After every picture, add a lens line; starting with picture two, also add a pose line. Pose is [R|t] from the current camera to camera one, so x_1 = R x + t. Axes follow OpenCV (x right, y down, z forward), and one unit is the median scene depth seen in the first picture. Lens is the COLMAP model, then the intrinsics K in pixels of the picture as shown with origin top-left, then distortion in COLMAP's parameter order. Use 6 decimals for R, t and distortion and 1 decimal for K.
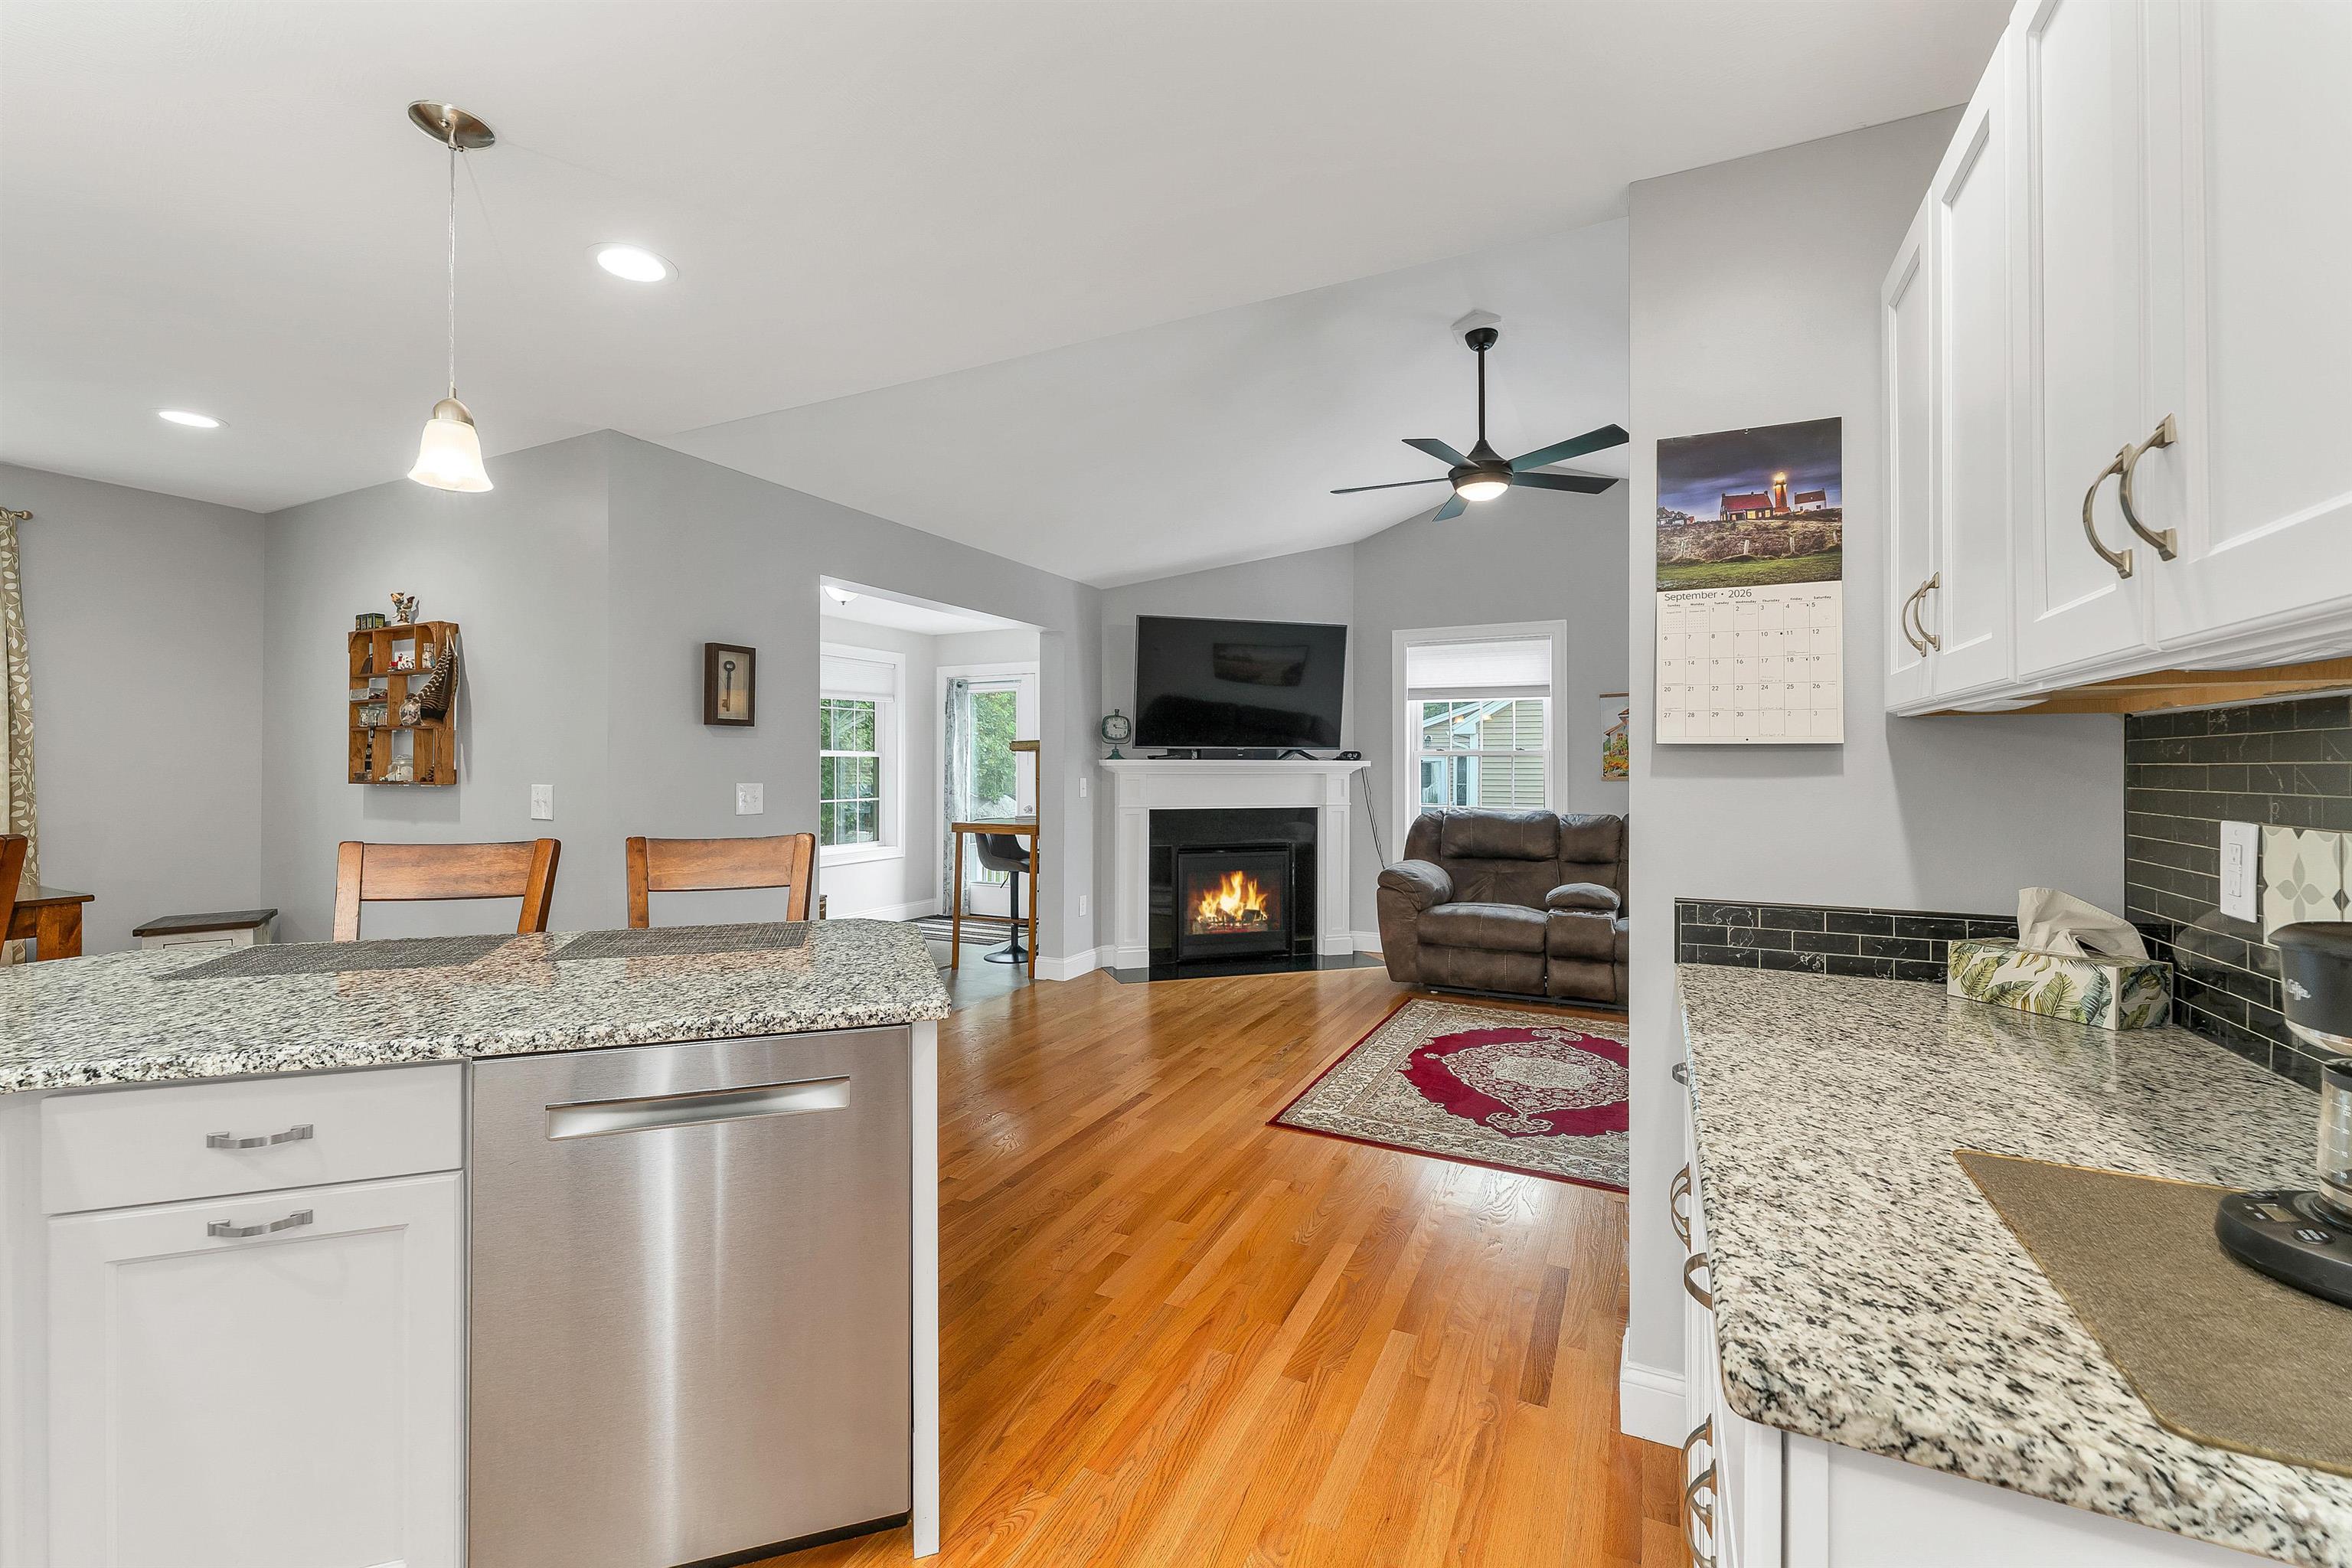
lens RADIAL K [[976.0, 0, 1169.4], [0, 976.0, 762.4], [0, 0, 1]] dist [0.001374, 0.000114]
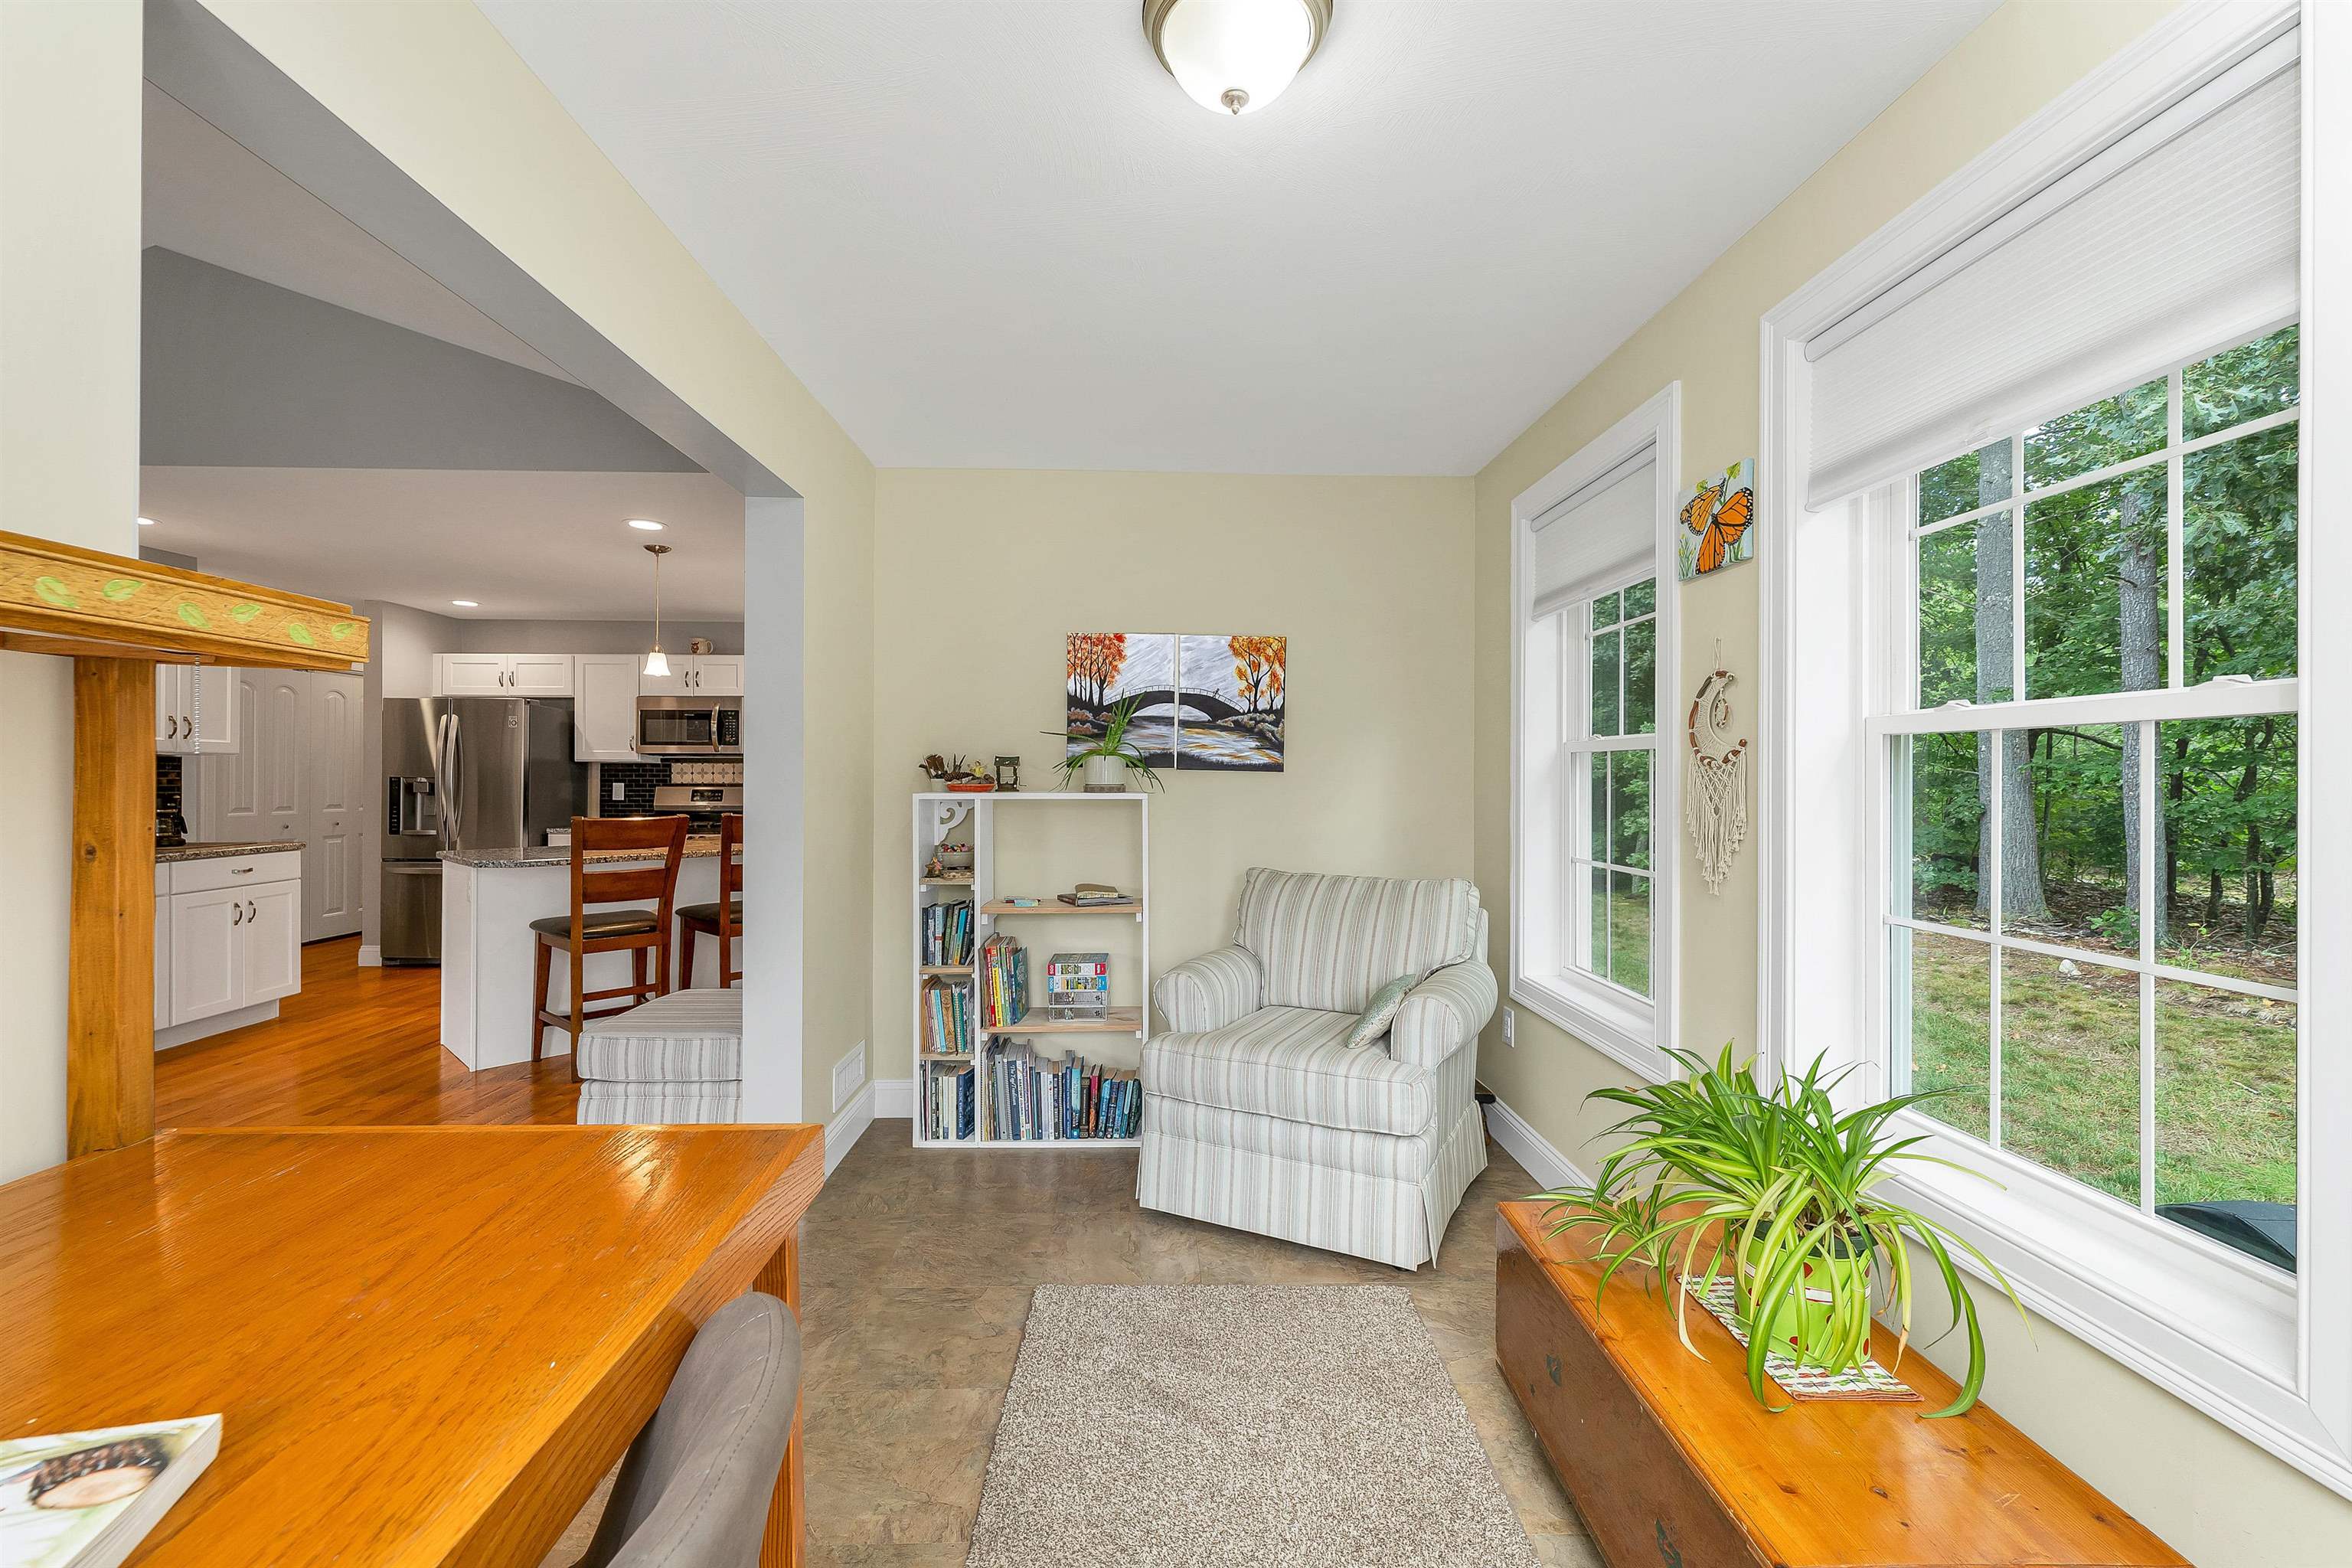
lens RADIAL K [[970.9, 0, 1164.3], [0, 970.9, 770.6], [0, 0, 1]] dist [0.000947, 0.000180]
pose [[-0.882623, -0.007096, -0.470029, -0.326552], [-0.002600, 0.999944, -0.010213, 0.009103], [0.470075, -0.007792, -0.882592, 1.920995]]
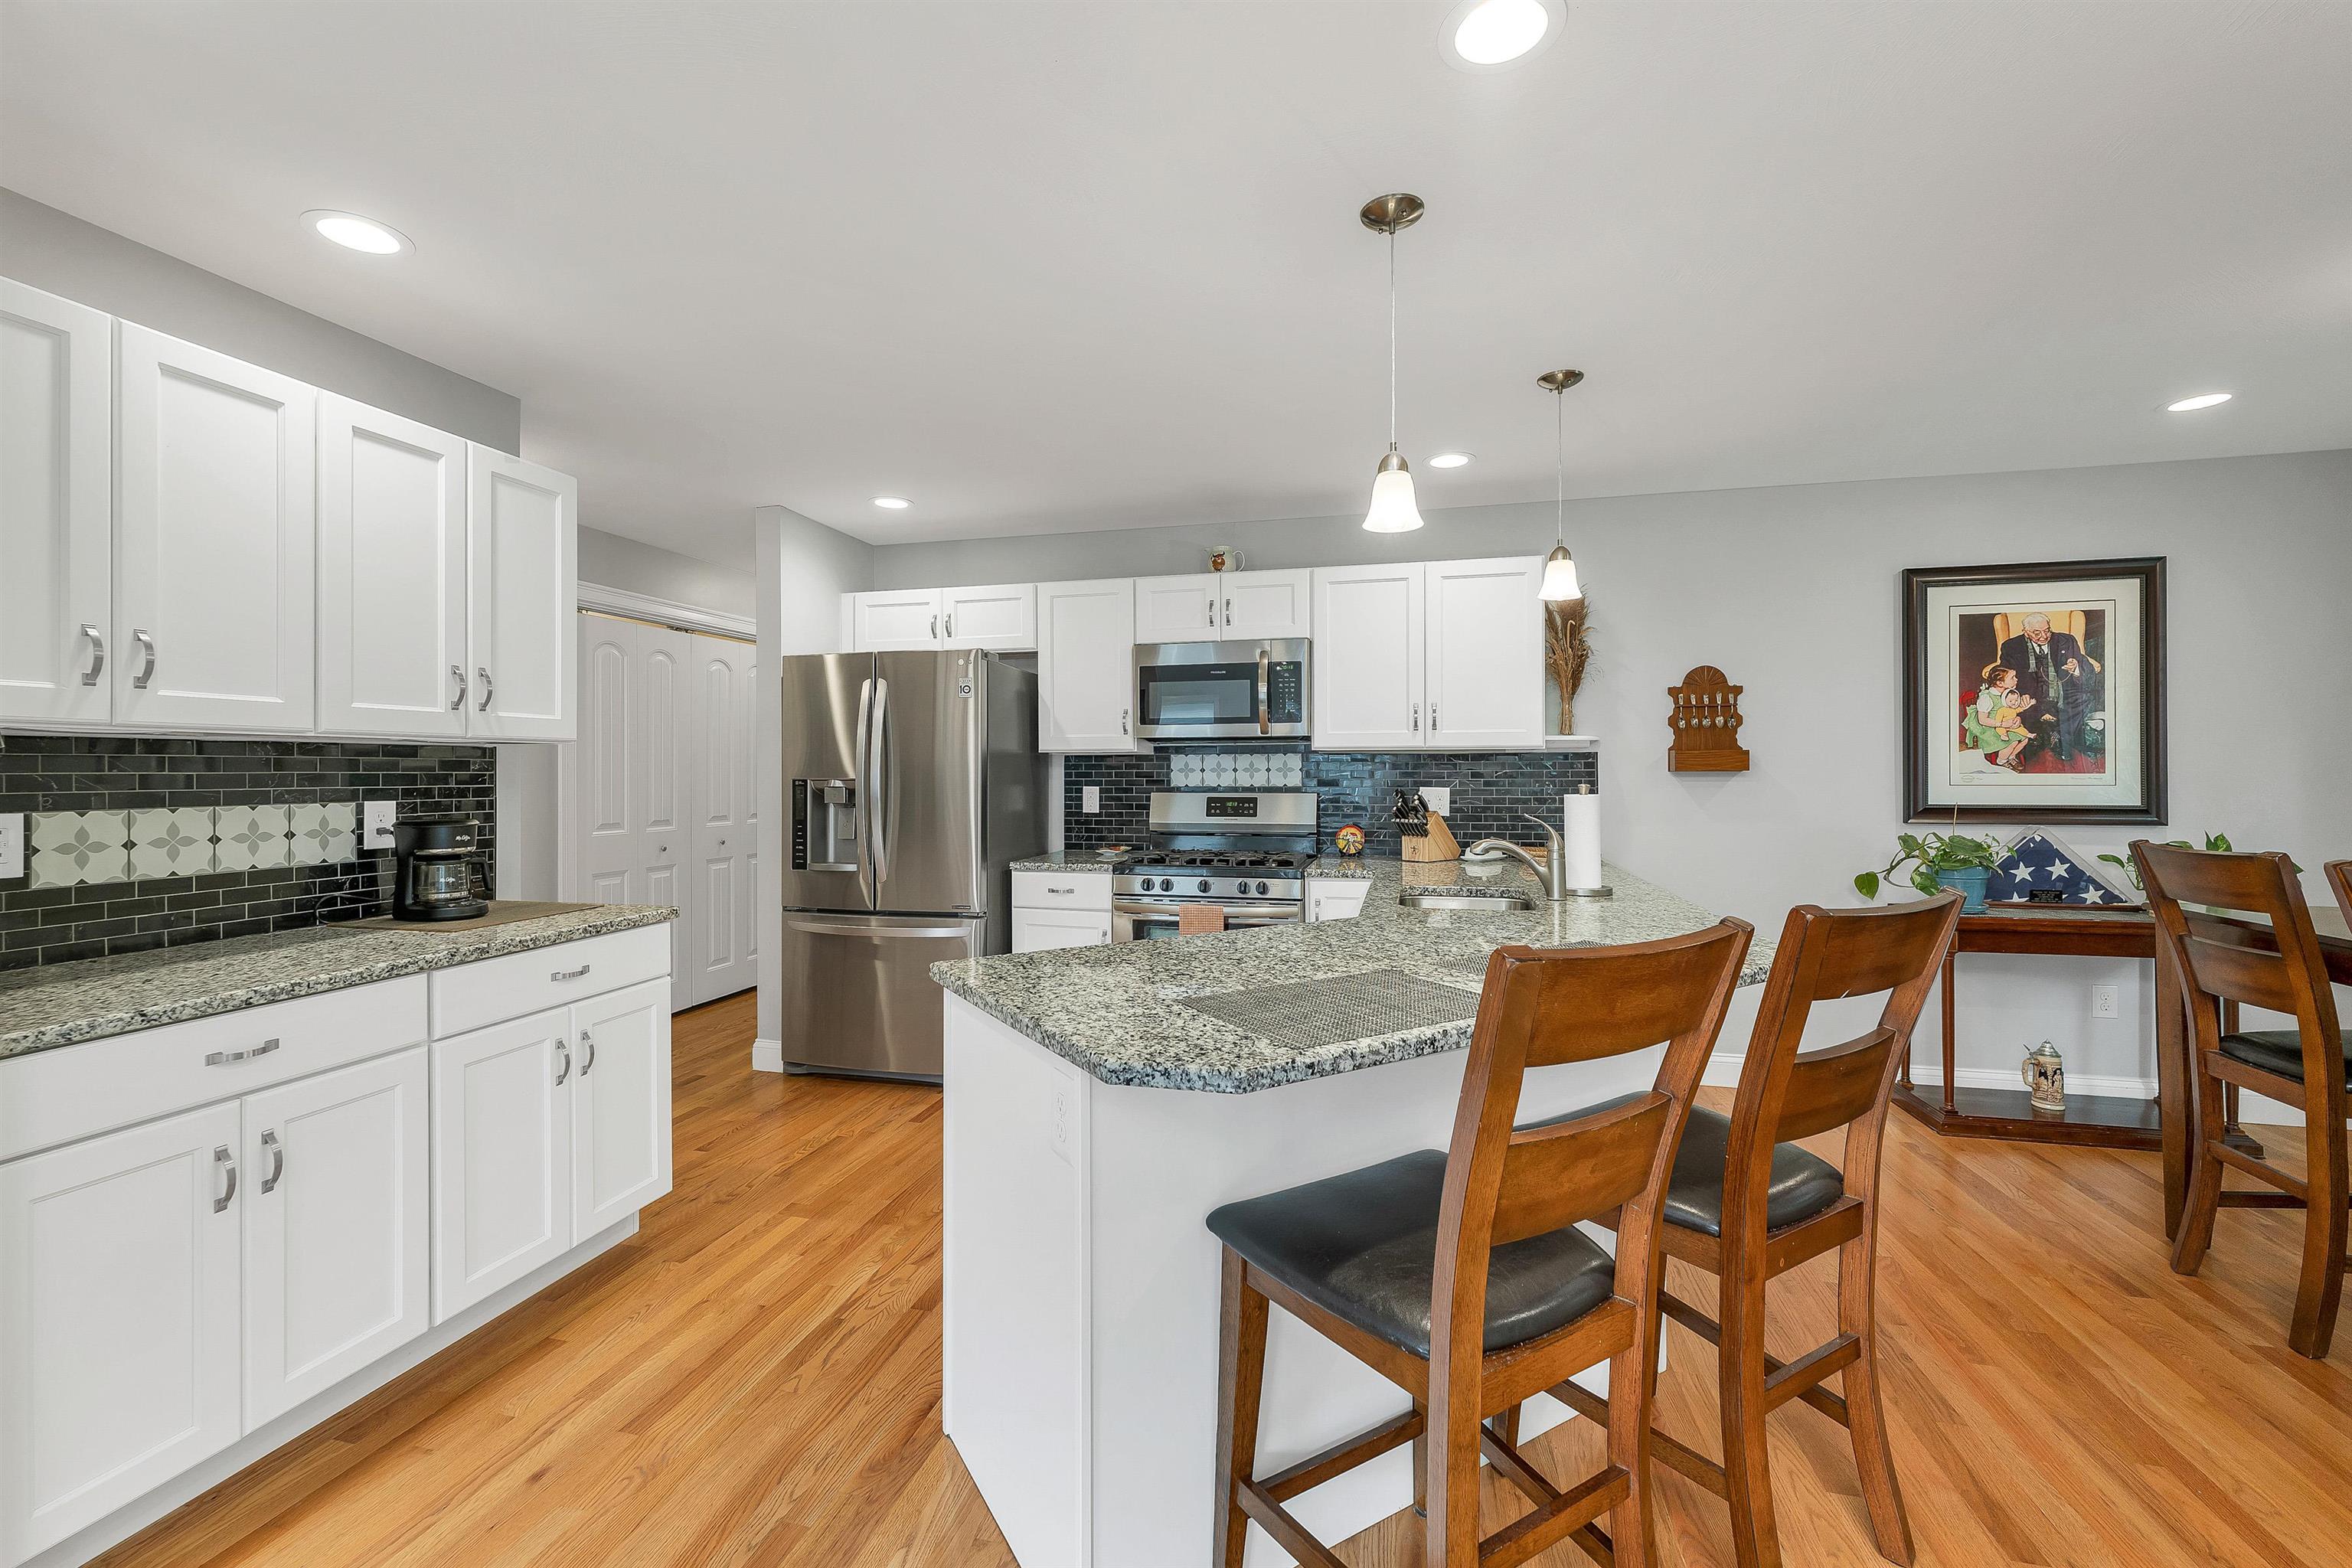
lens RADIAL K [[970.9, 0, 1164.3], [0, 970.9, 770.6], [0, 0, 1]] dist [0.000947, 0.000180]
pose [[-0.976972, 0.000600, -0.213369, -0.105847], [0.001384, 0.999993, -0.003524, 0.001271], [0.213365, -0.003738, -0.976965, 0.940774]]
